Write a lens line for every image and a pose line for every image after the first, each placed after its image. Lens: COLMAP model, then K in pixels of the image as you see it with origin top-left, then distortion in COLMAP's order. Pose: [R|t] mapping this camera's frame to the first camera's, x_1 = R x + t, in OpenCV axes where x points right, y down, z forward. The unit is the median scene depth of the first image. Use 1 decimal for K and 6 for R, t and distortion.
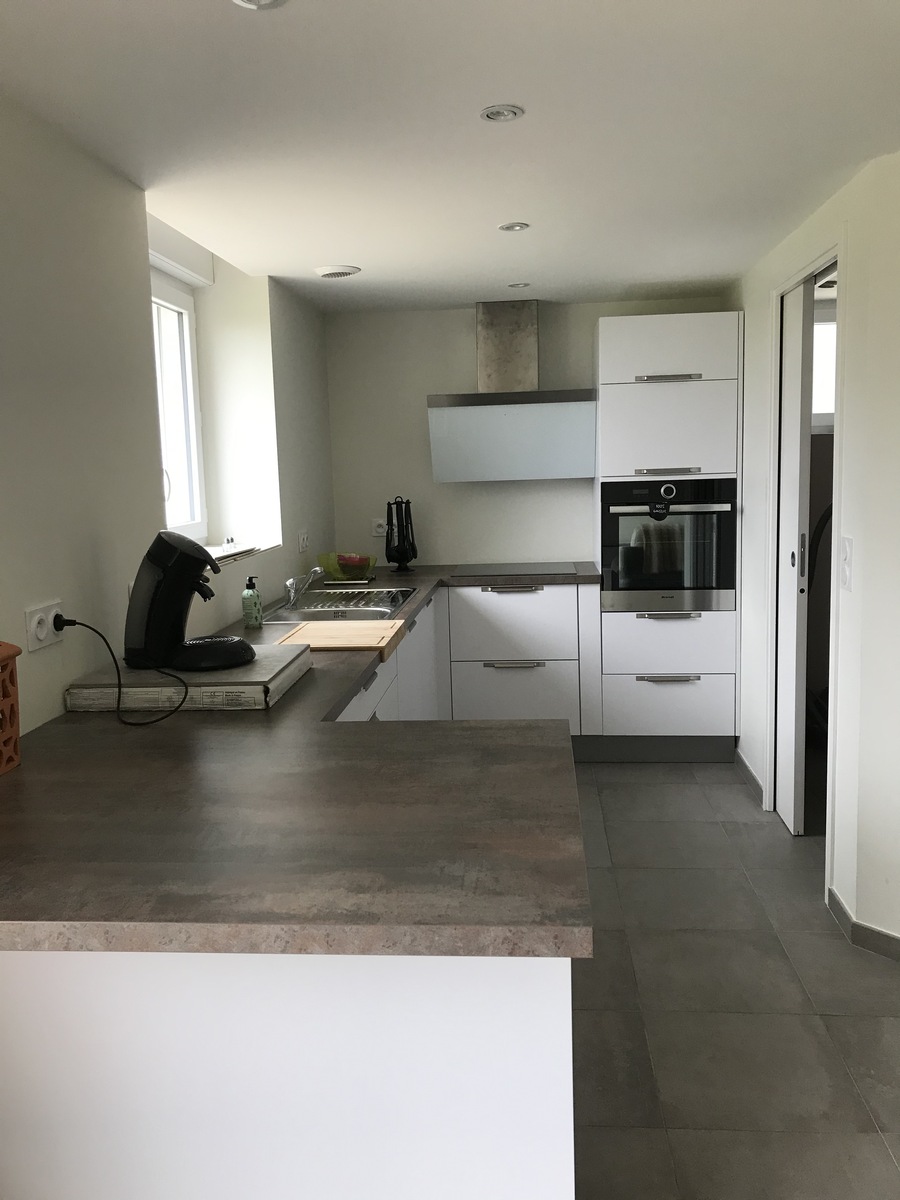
lens RADIAL K [[996.2, 0, 449.4], [0, 996.2, 614.5], [0, 0, 1]] dist [0.002672, 0.000031]
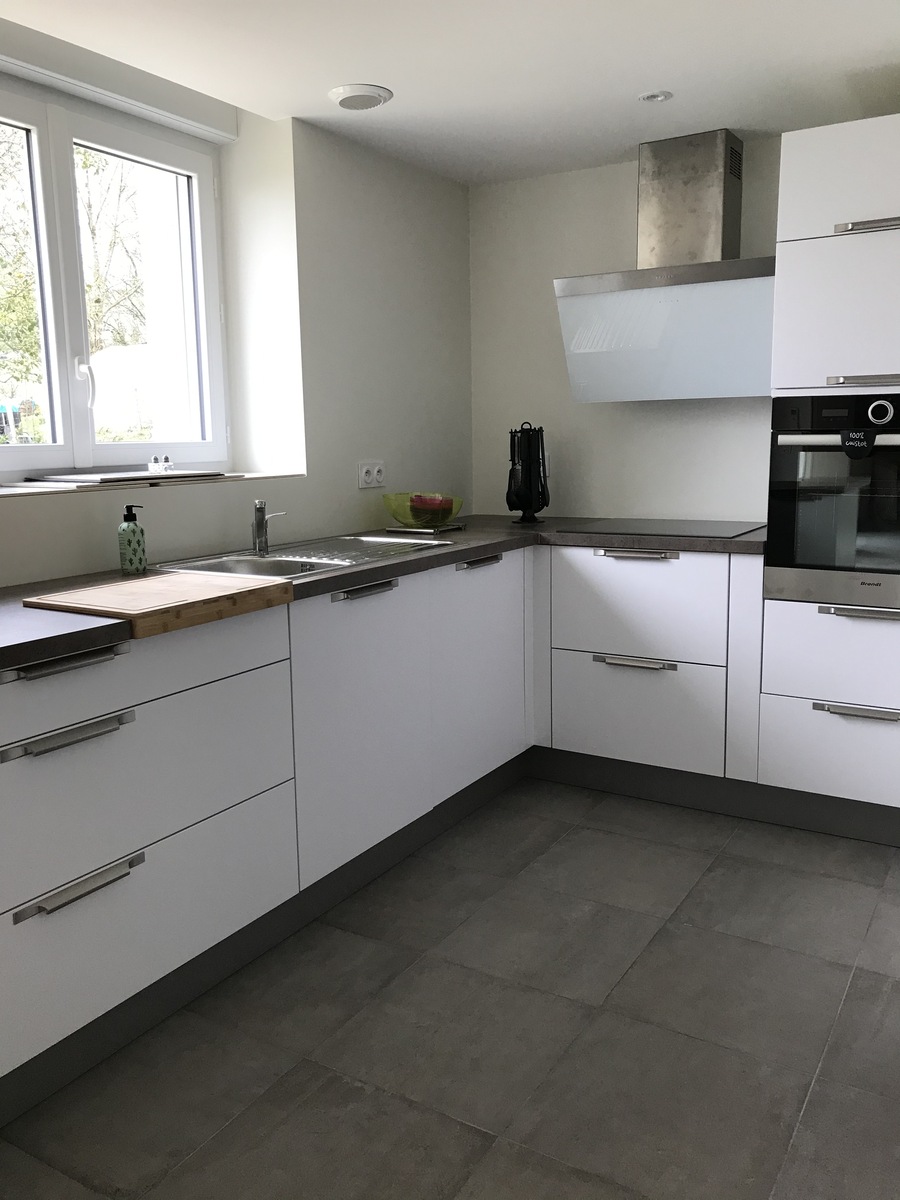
lens RADIAL K [[996.2, 0, 449.4], [0, 996.2, 614.5], [0, 0, 1]] dist [0.002672, 0.000031]
pose [[0.893467, 0.094347, -0.439107, 0.258159], [-0.078146, 0.995431, 0.054874, -0.011857], [0.442278, -0.014713, 0.896758, 0.320383]]
